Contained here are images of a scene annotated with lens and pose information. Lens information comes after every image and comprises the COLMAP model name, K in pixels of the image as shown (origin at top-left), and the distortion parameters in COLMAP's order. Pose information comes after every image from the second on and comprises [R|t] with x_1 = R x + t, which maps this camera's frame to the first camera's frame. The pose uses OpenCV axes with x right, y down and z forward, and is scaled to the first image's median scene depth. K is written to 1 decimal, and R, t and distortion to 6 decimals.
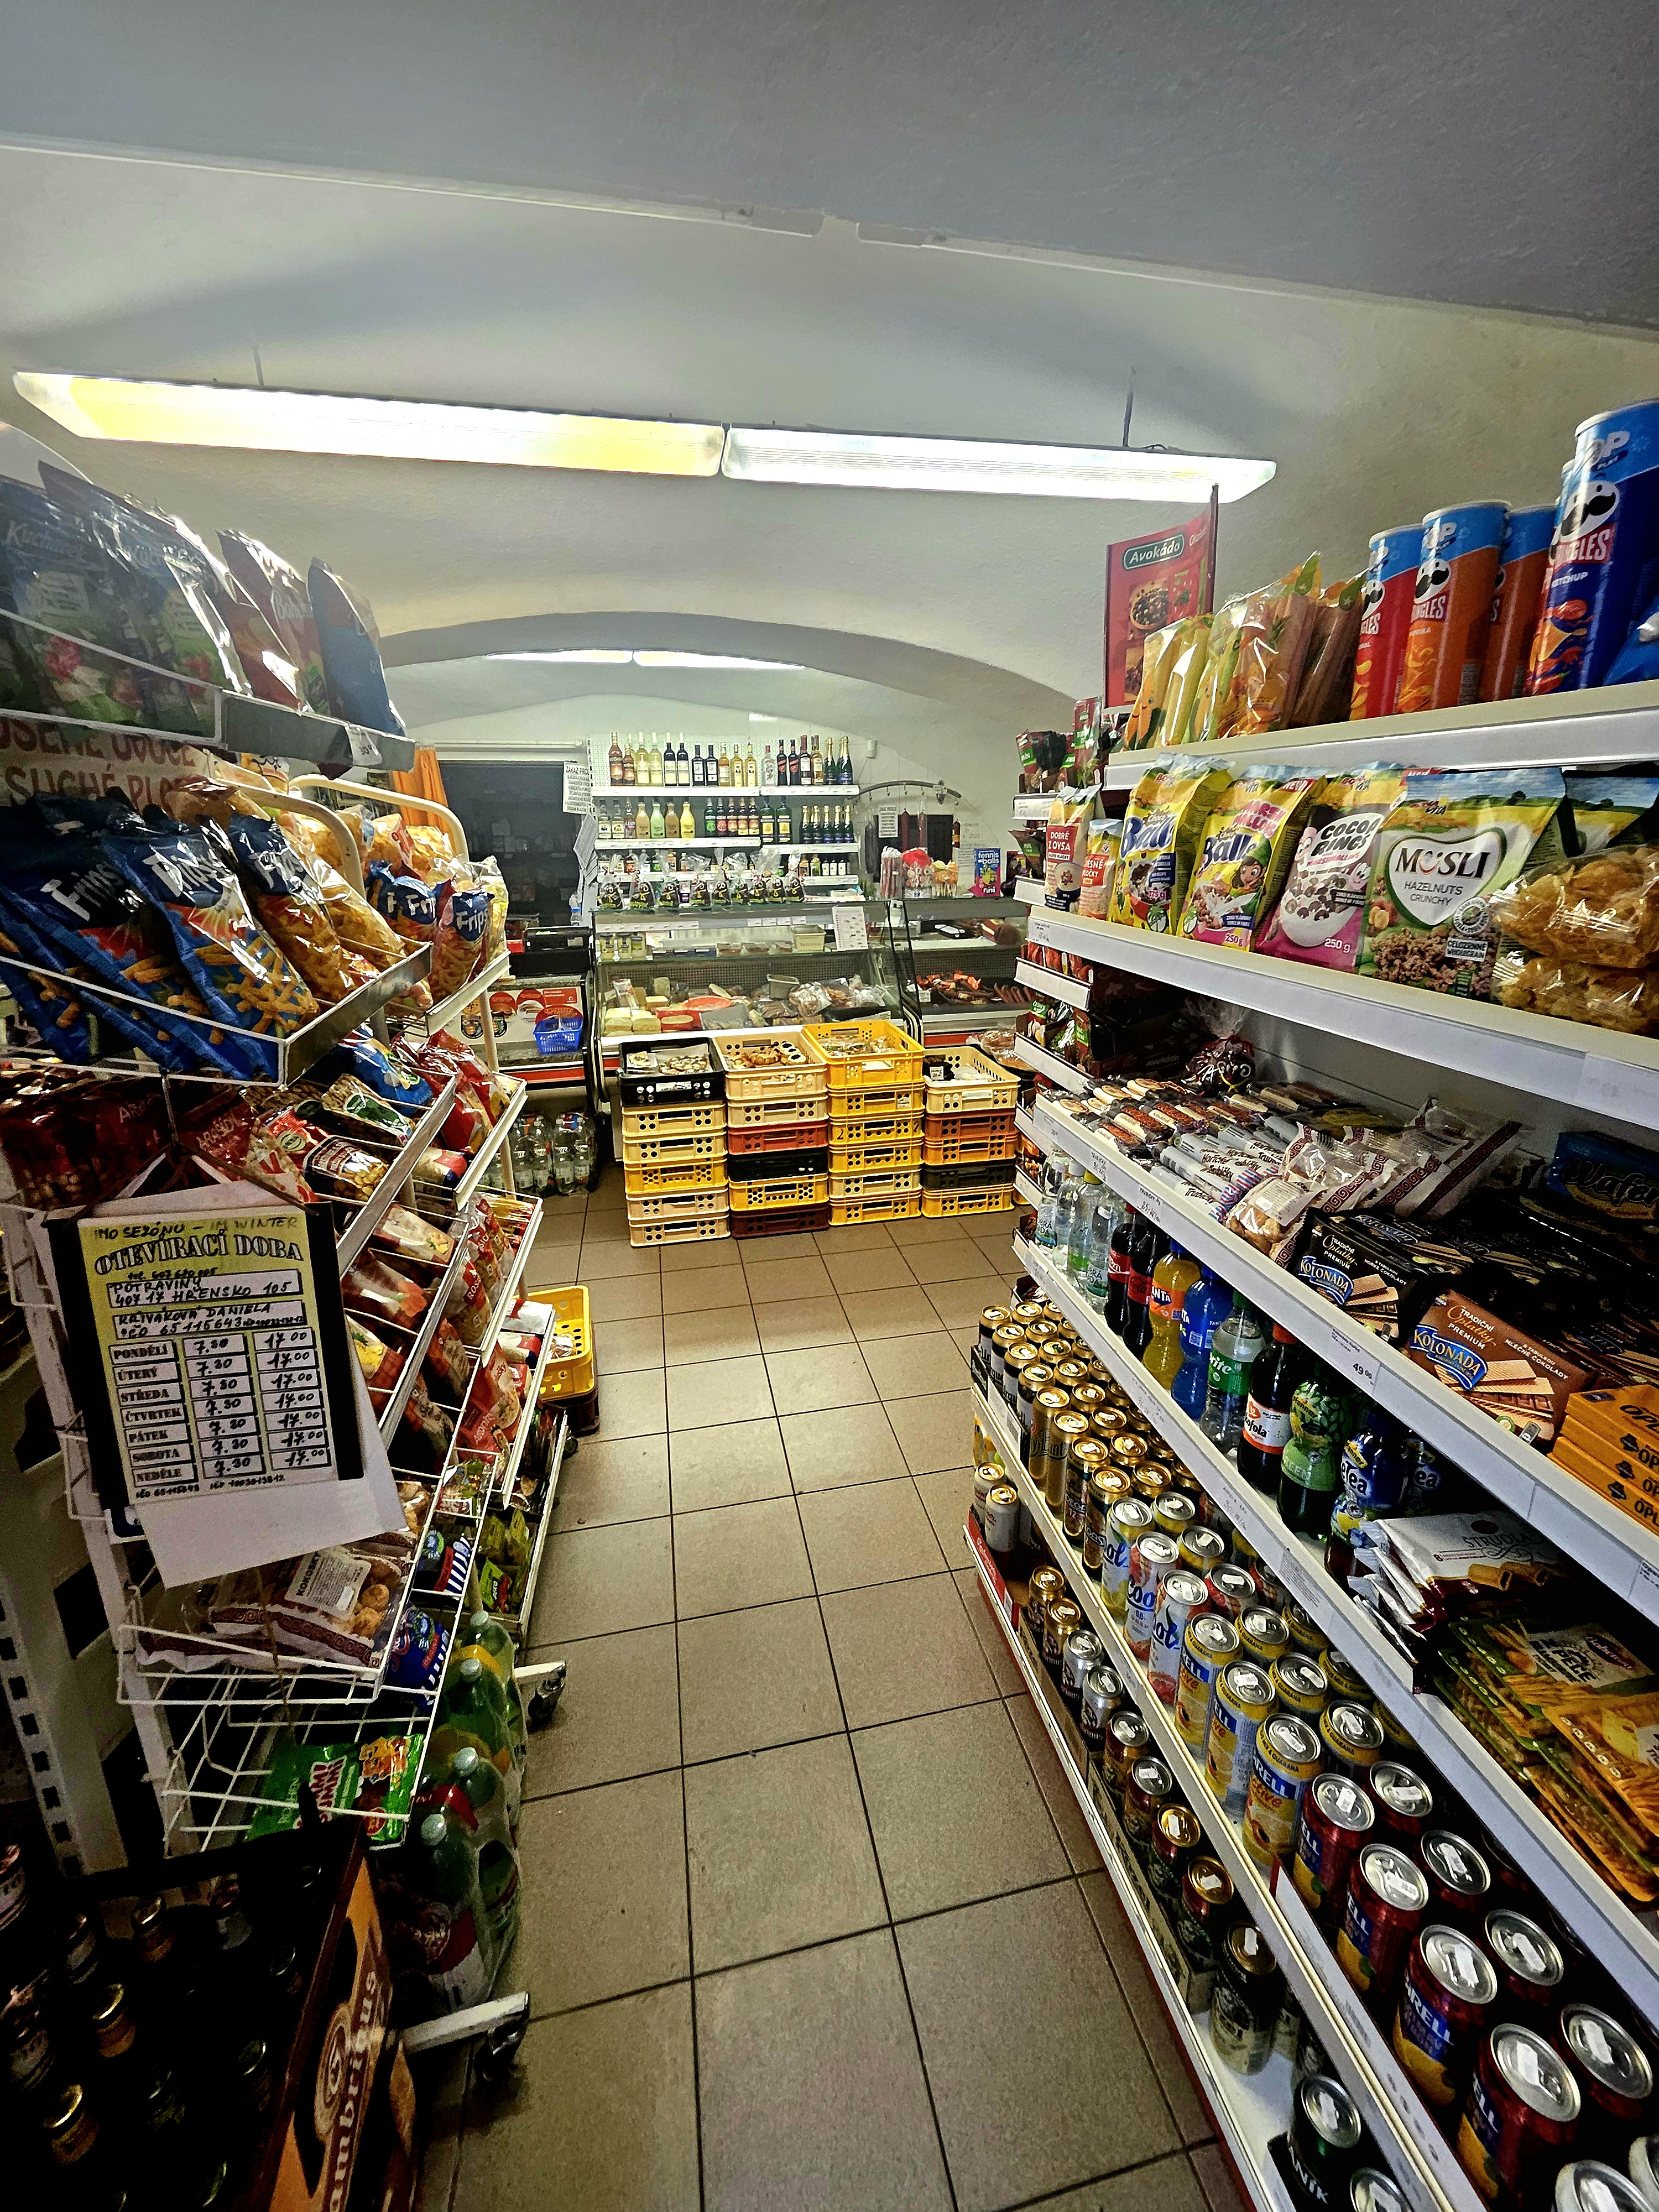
lens RADIAL K [[882.0, 0, 838.1], [0, 882.0, 1110.0], [0, 0, 1]] dist [0.004101, -0.000809]
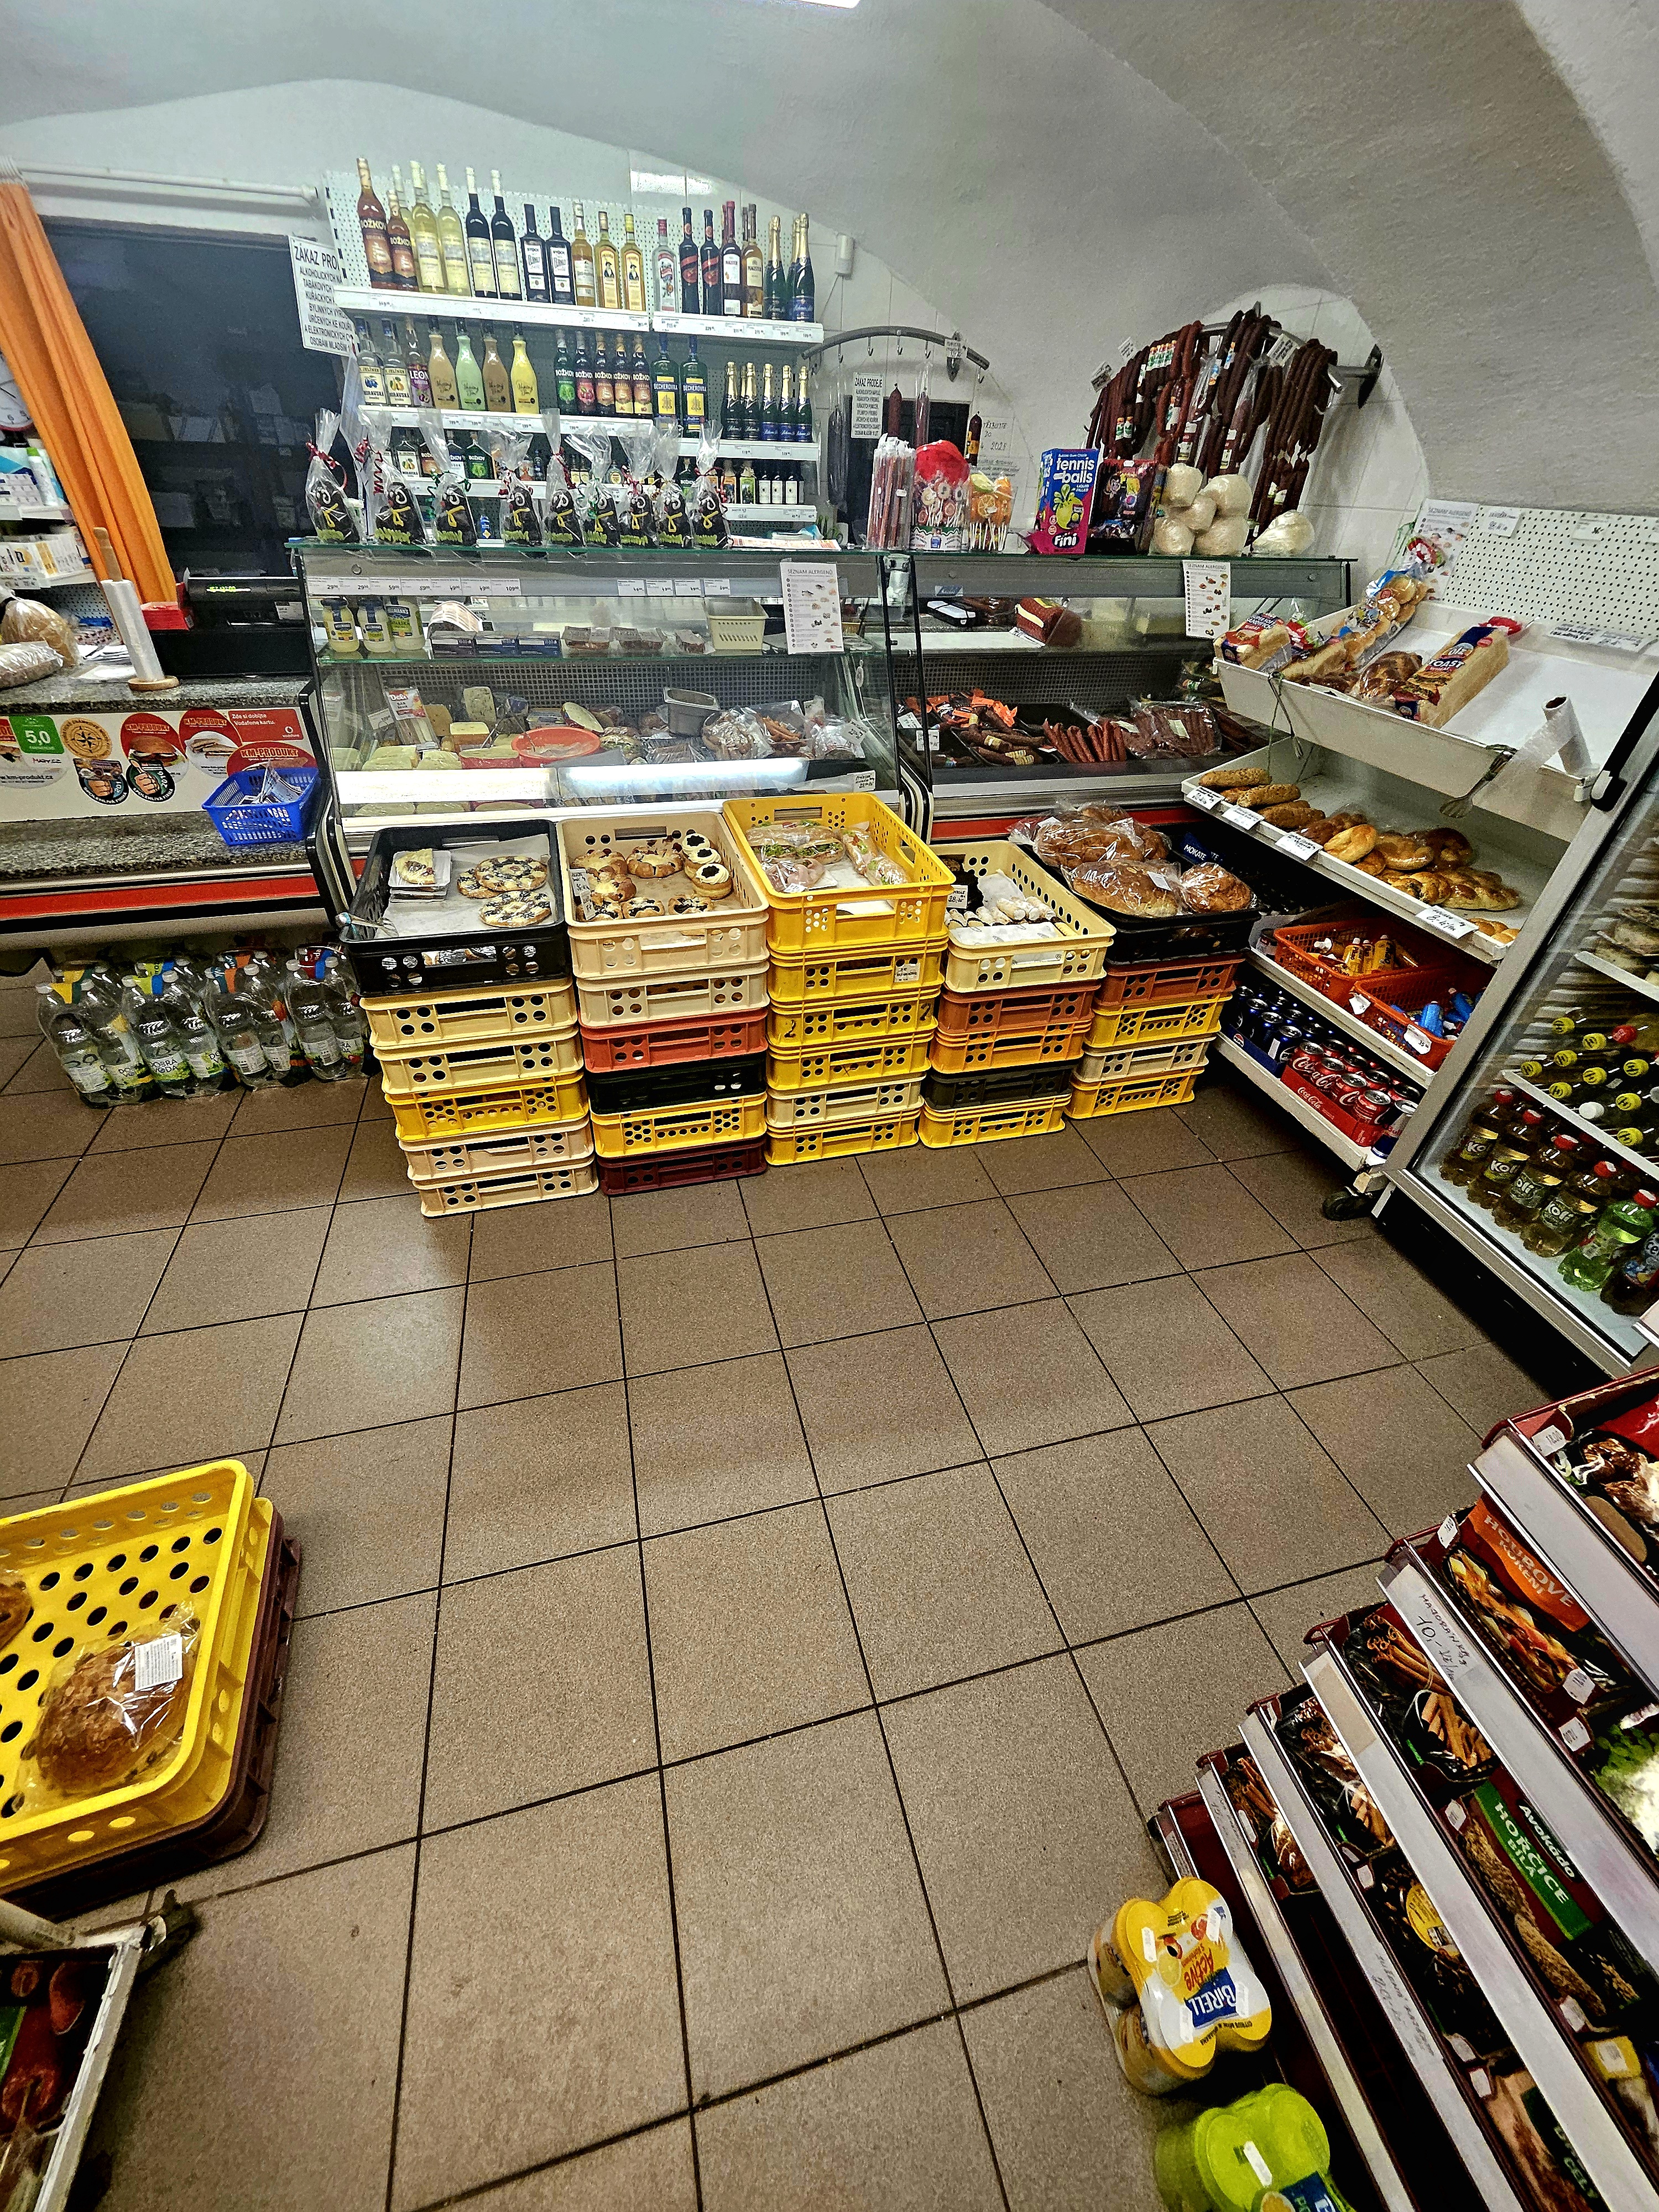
lens RADIAL K [[882.0, 0, 814.0], [0, 882.0, 1097.2], [0, 0, 1]] dist [0.004101, -0.000809]
pose [[0.998176, 0.015728, 0.058286, -0.012477], [-0.033047, 0.950318, 0.309520, -0.090616], [-0.050522, -0.310882, 0.949105, 0.402797]]
